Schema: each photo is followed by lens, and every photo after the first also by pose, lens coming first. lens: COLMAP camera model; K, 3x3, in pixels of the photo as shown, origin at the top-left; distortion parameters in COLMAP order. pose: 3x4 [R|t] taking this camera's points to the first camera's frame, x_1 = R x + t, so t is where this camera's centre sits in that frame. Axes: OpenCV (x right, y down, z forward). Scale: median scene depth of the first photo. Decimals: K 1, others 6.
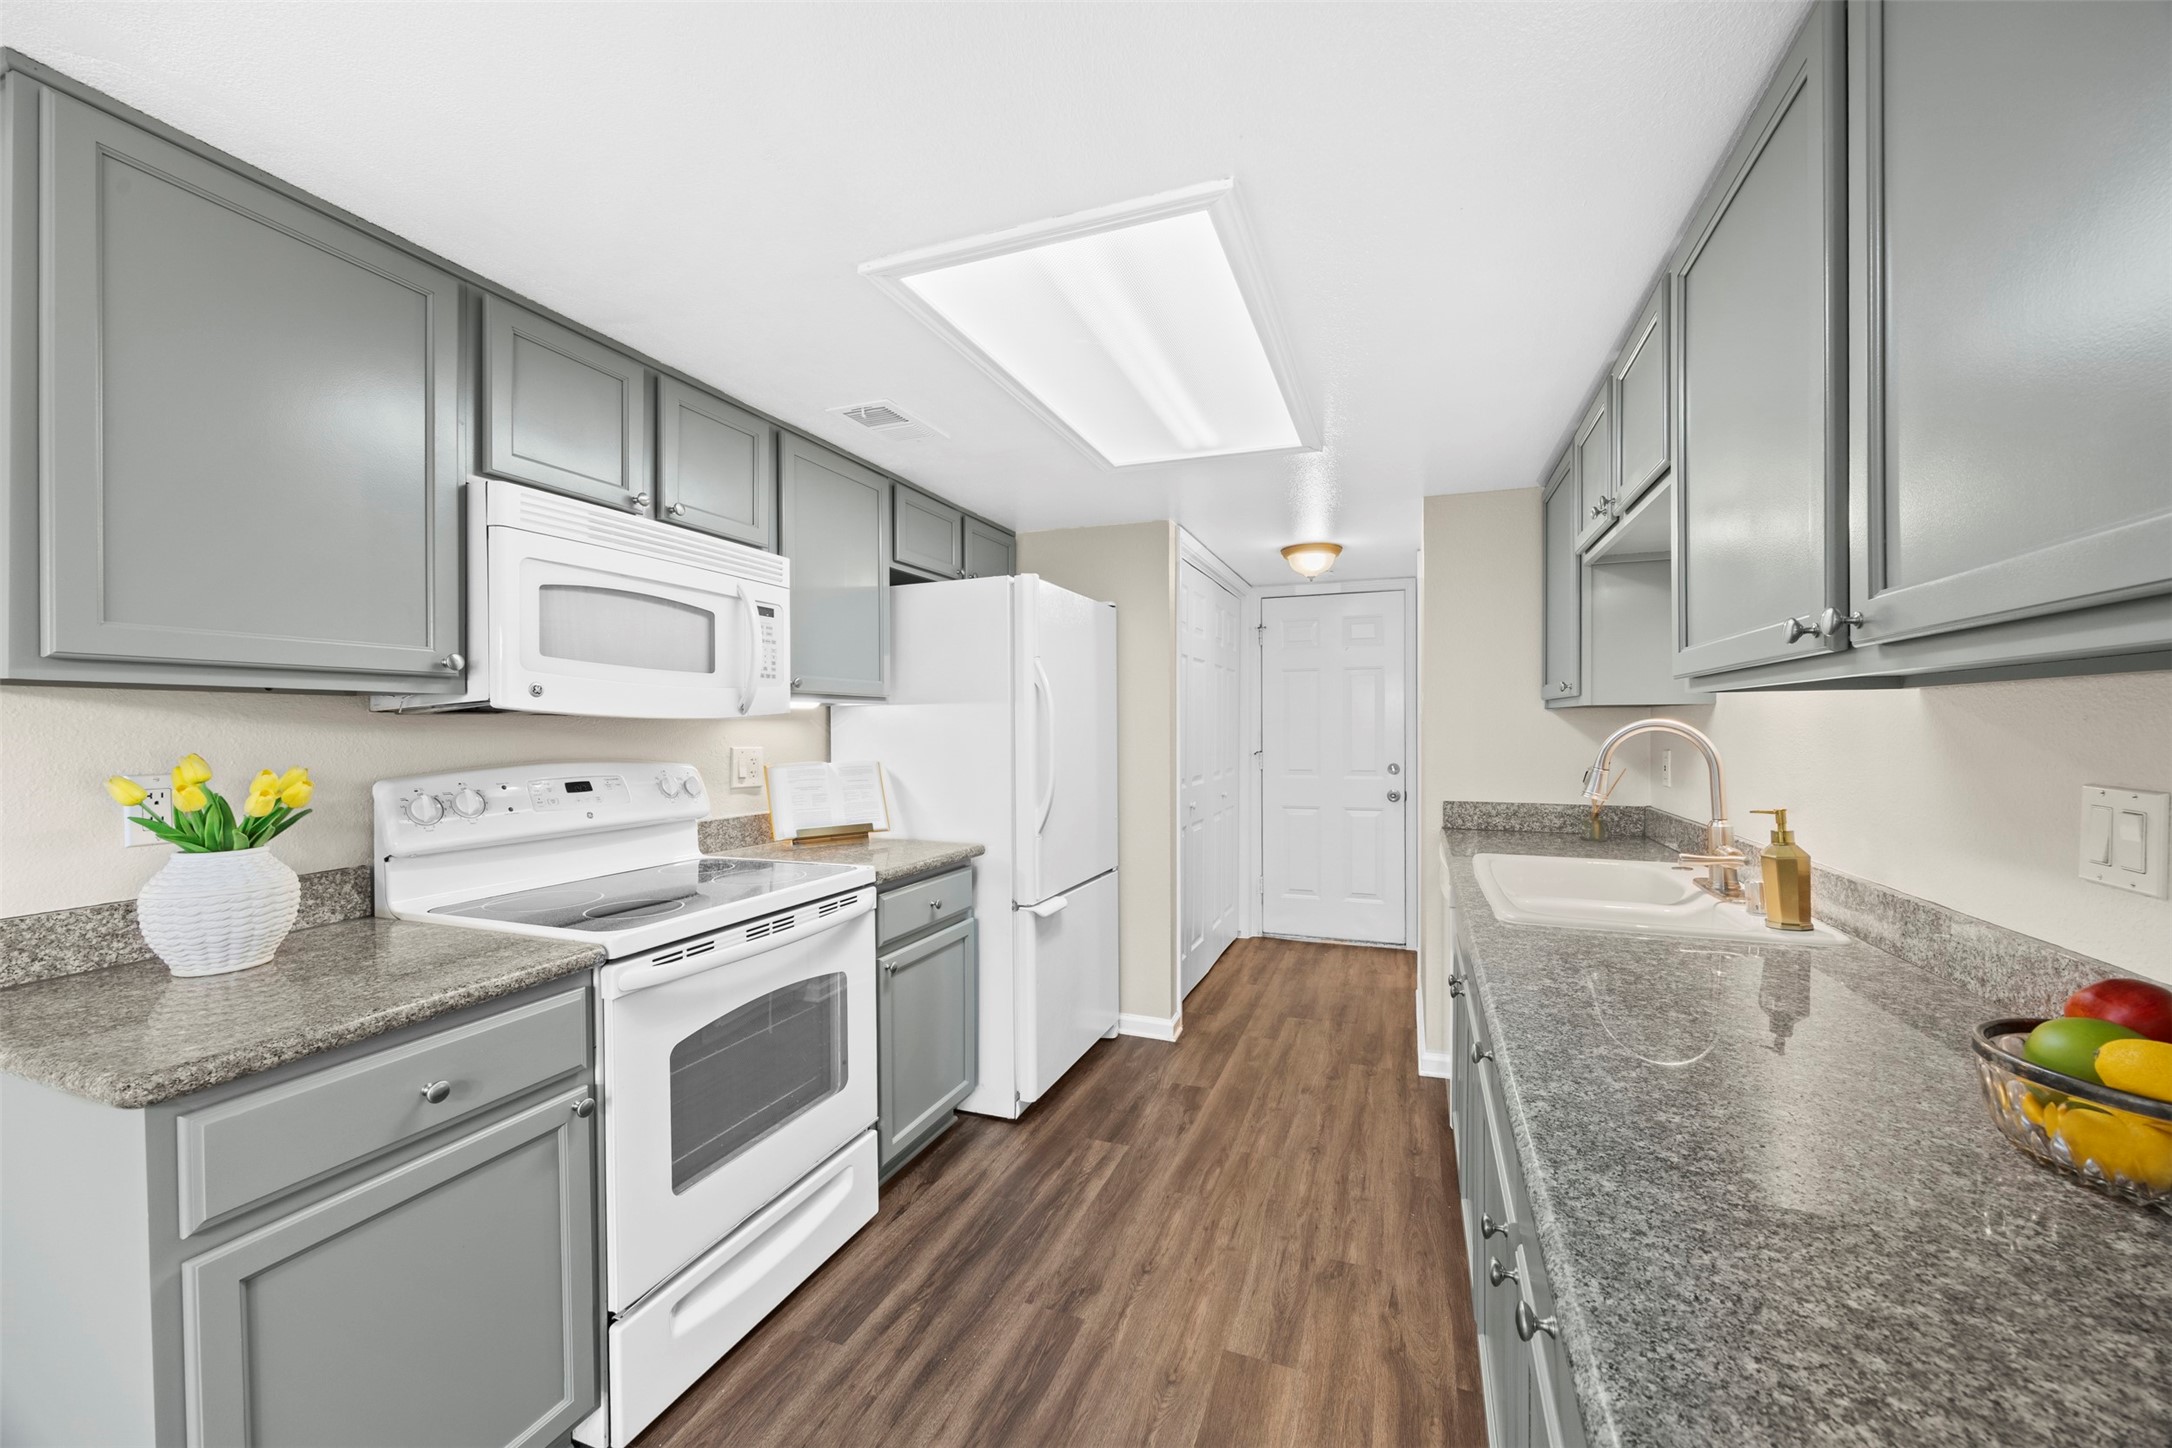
lens RADIAL K [[835.3, 0, 1098.1], [0, 835.3, 737.8], [0, 0, 1]] dist [-0.008122, 0.001144]
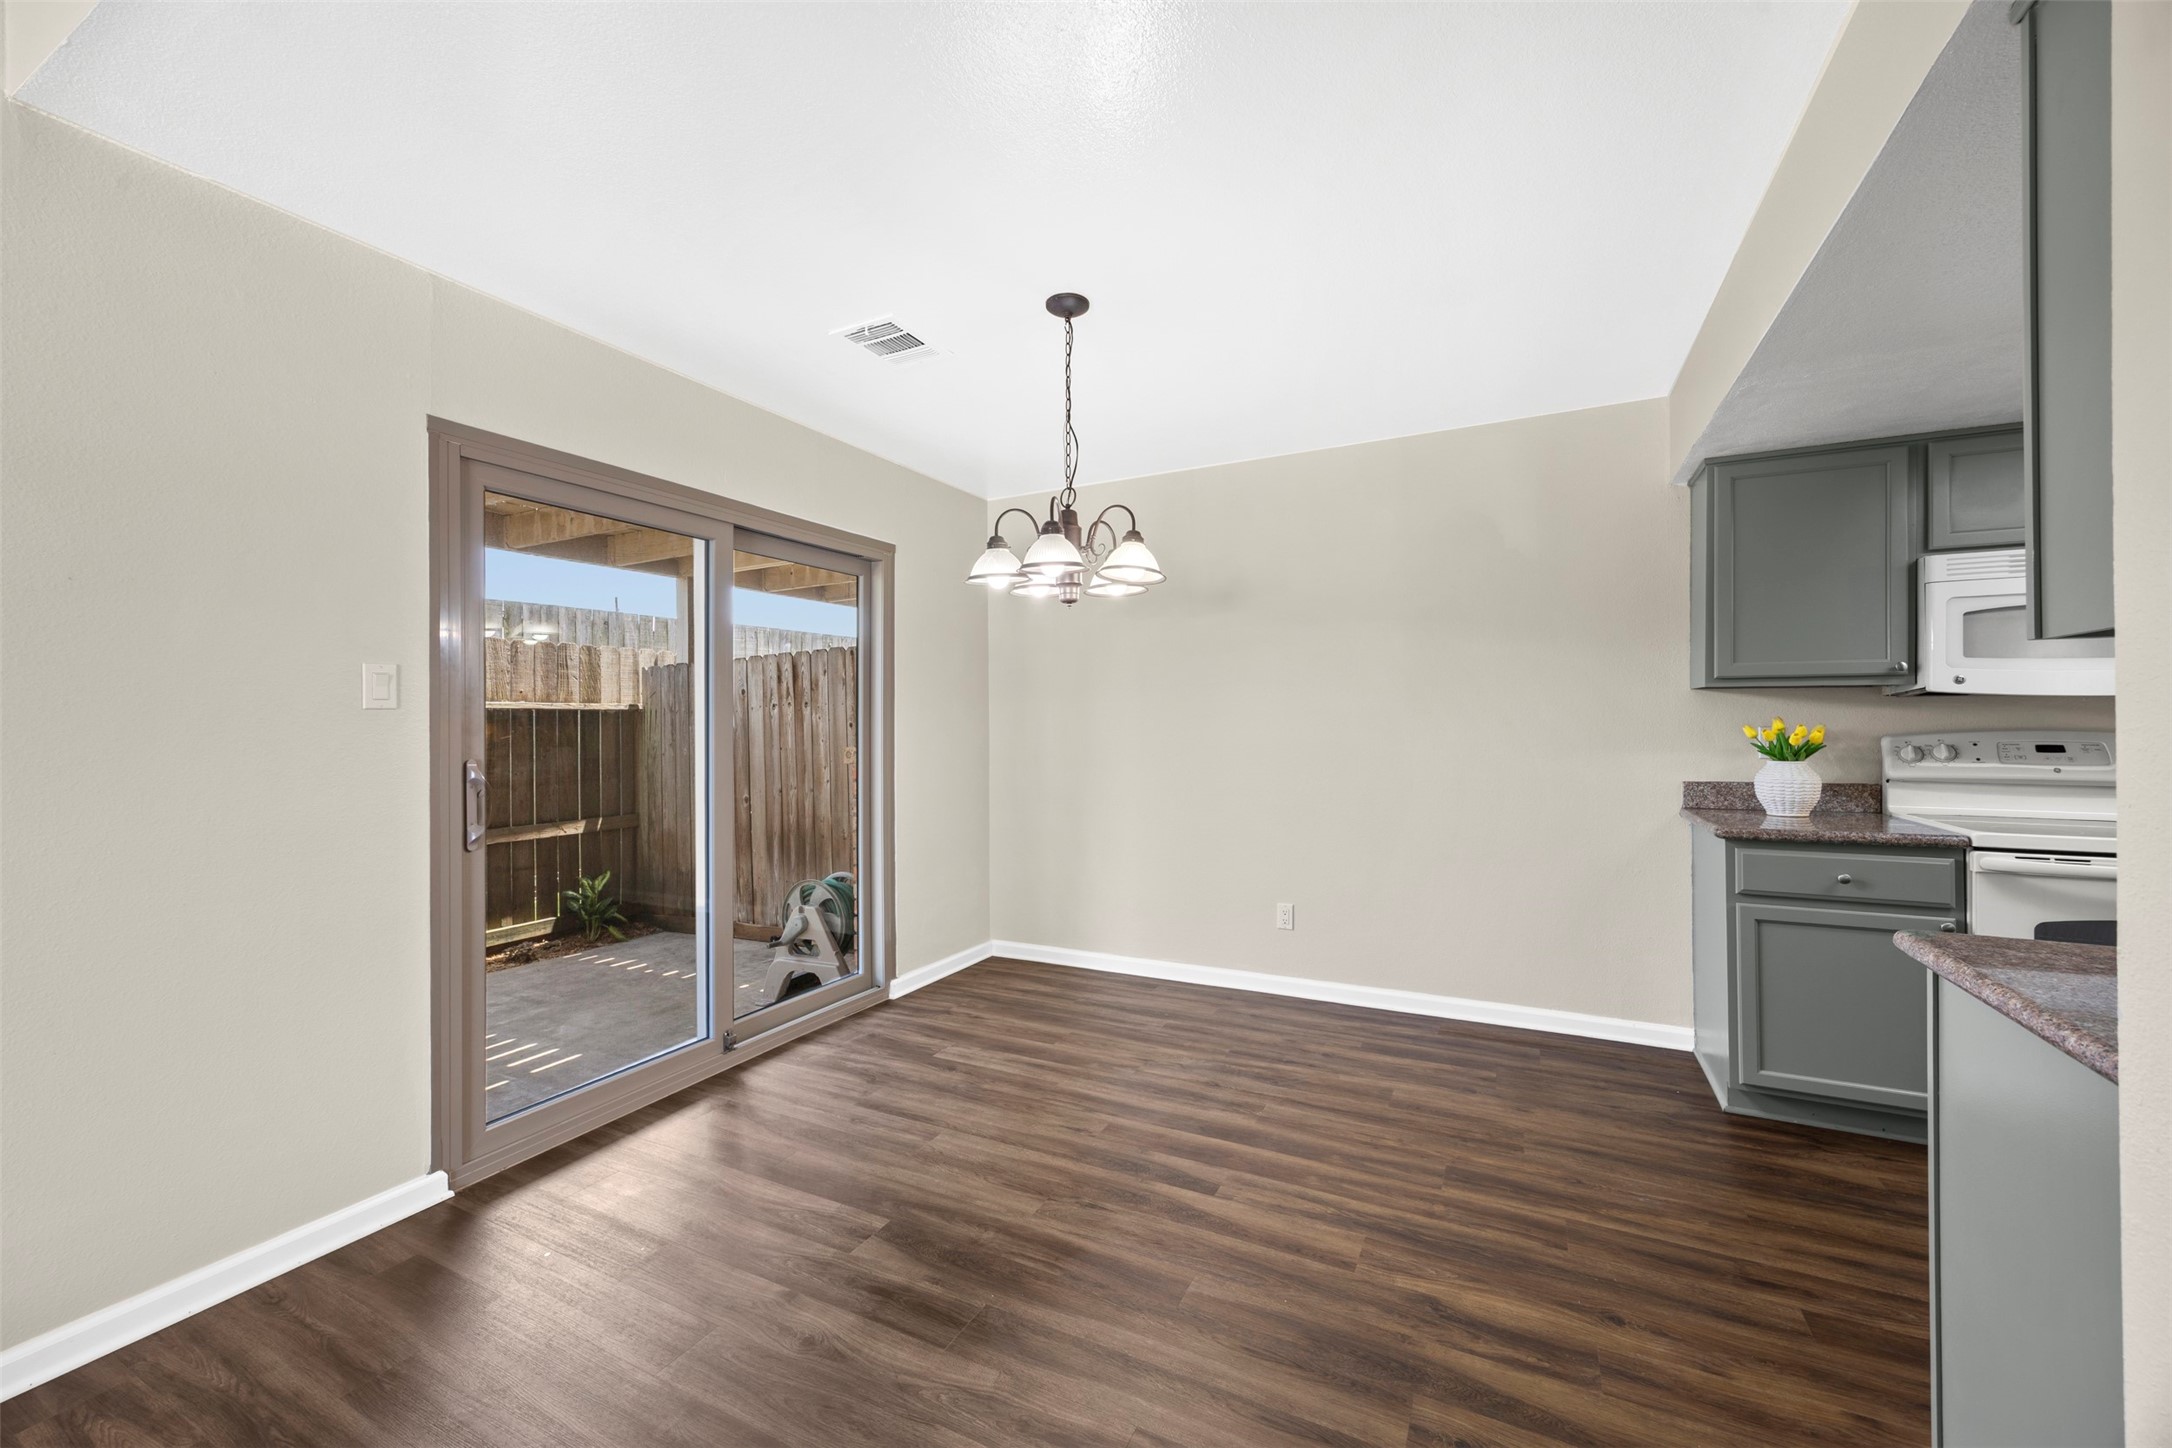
lens RADIAL K [[835.3, 0, 1098.6], [0, 835.3, 716.0], [0, 0, 1]] dist [-0.008122, 0.001144]
pose [[-0.102081, 0.000885, -0.994776, 0.788999], [-0.010640, 0.999941, 0.001981, 0.019266], [0.994719, 0.010787, -0.102065, -0.349009]]
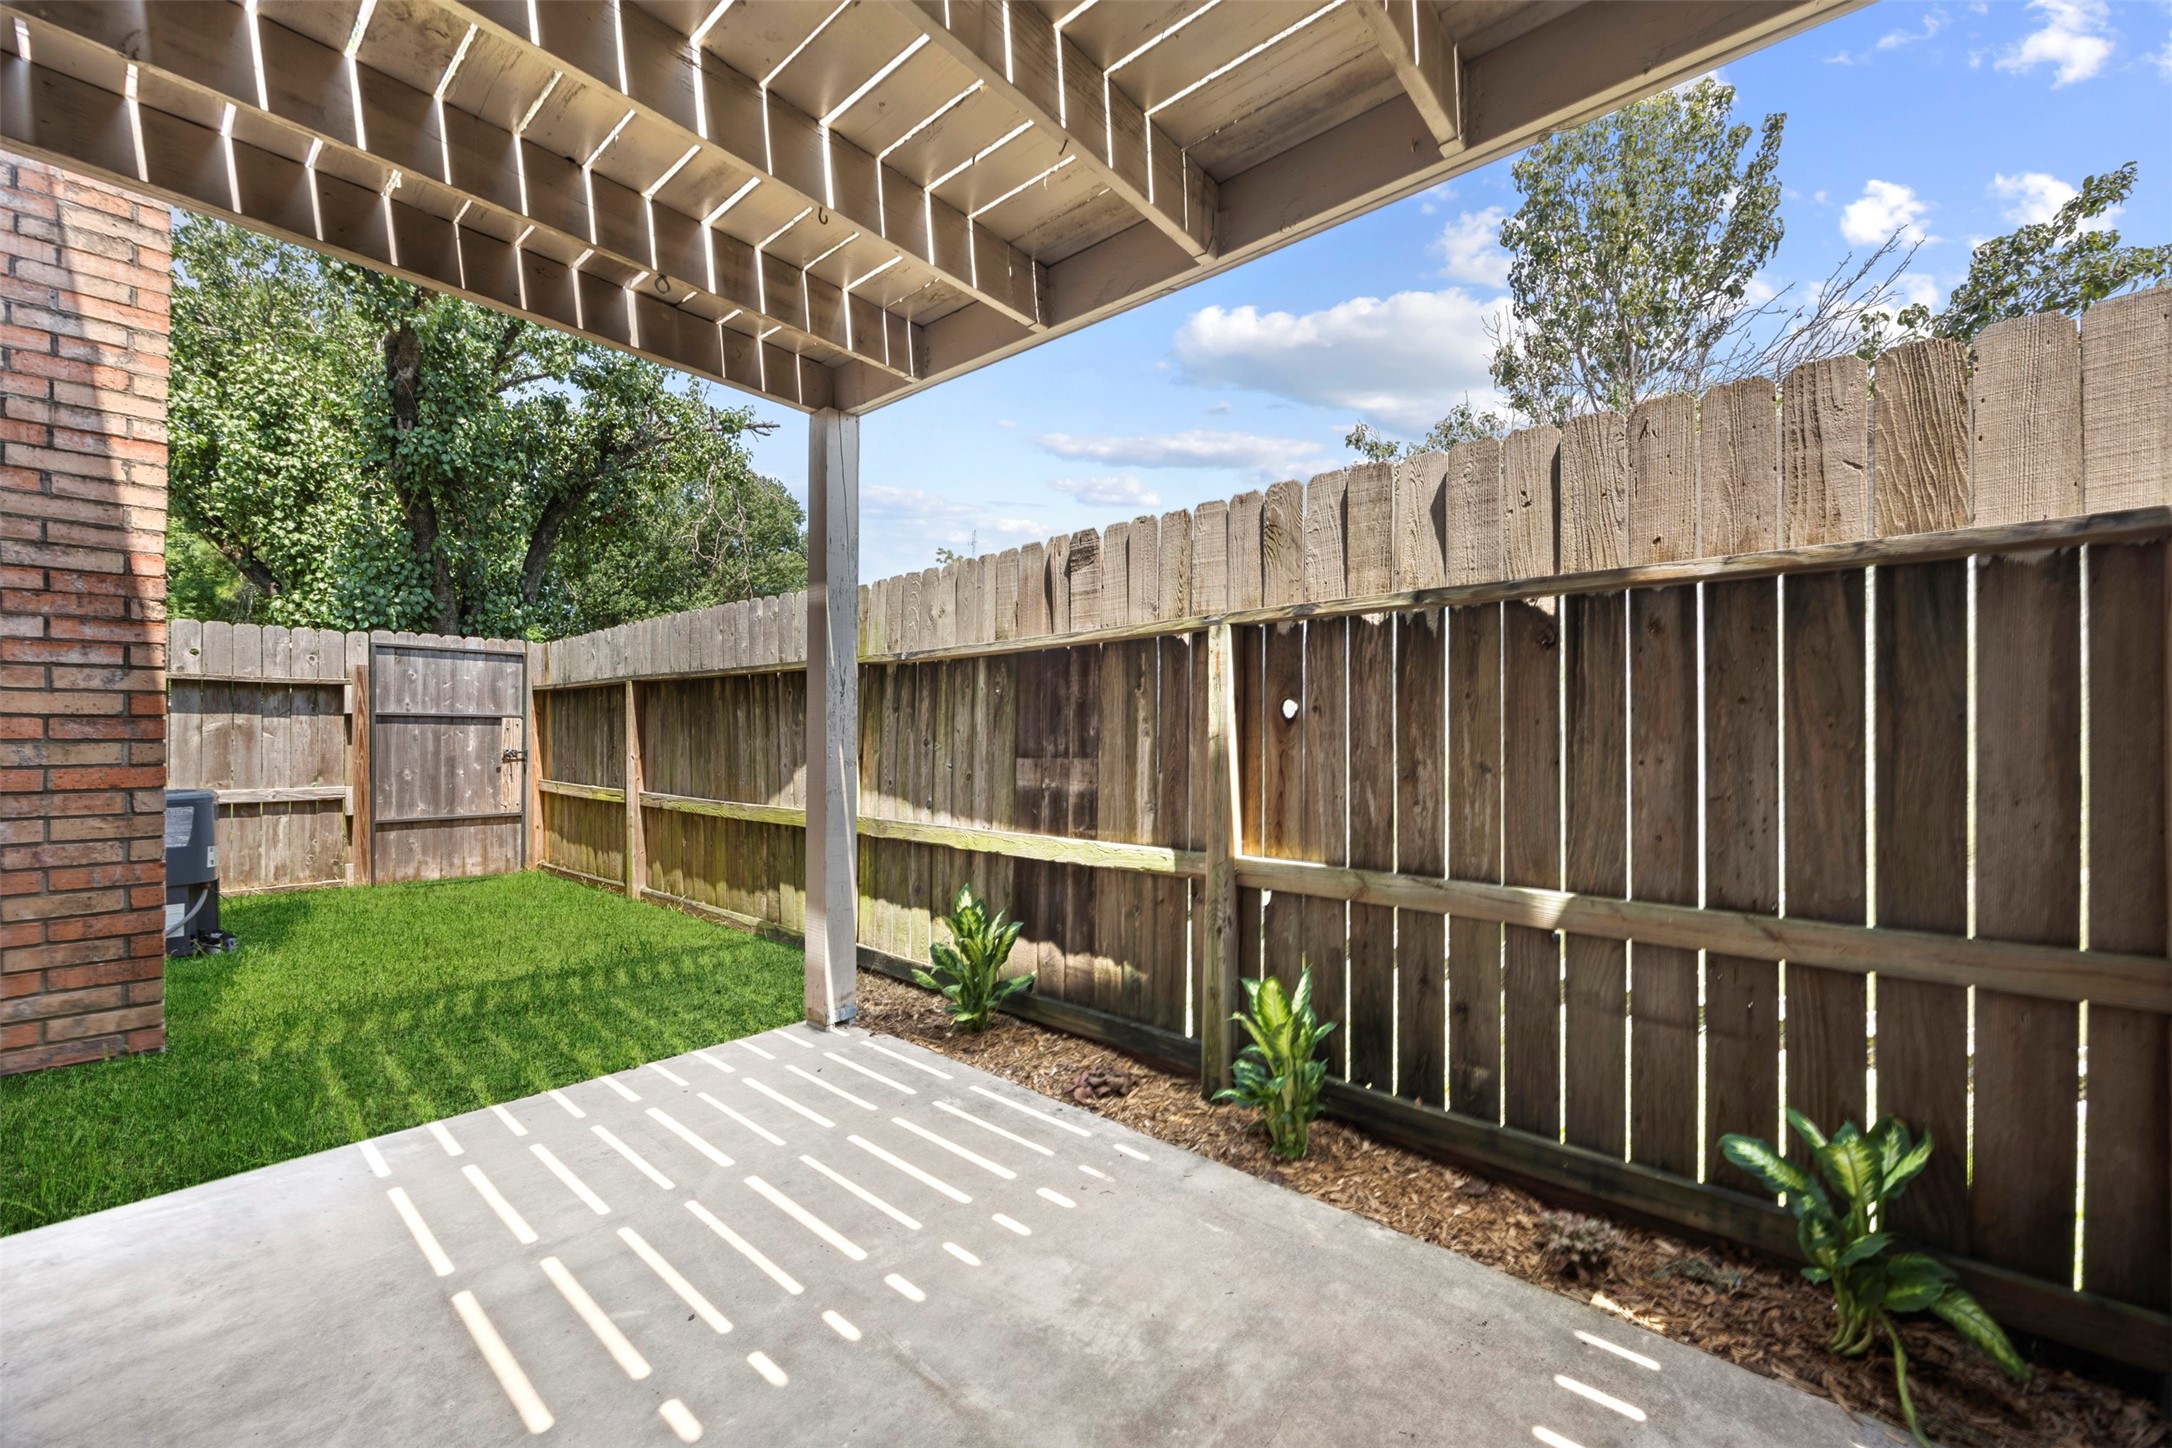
lens RADIAL K [[835.3, 0, 1091.5], [0, 835.3, 742.5], [0, 0, 1]] dist [-0.008122, 0.001144]
pose [[-0.943353, 0.001965, 0.331784, -1.186344], [0.007506, 0.999853, 0.015419, 0.172872], [-0.331705, 0.017036, -0.943229, -1.231833]]
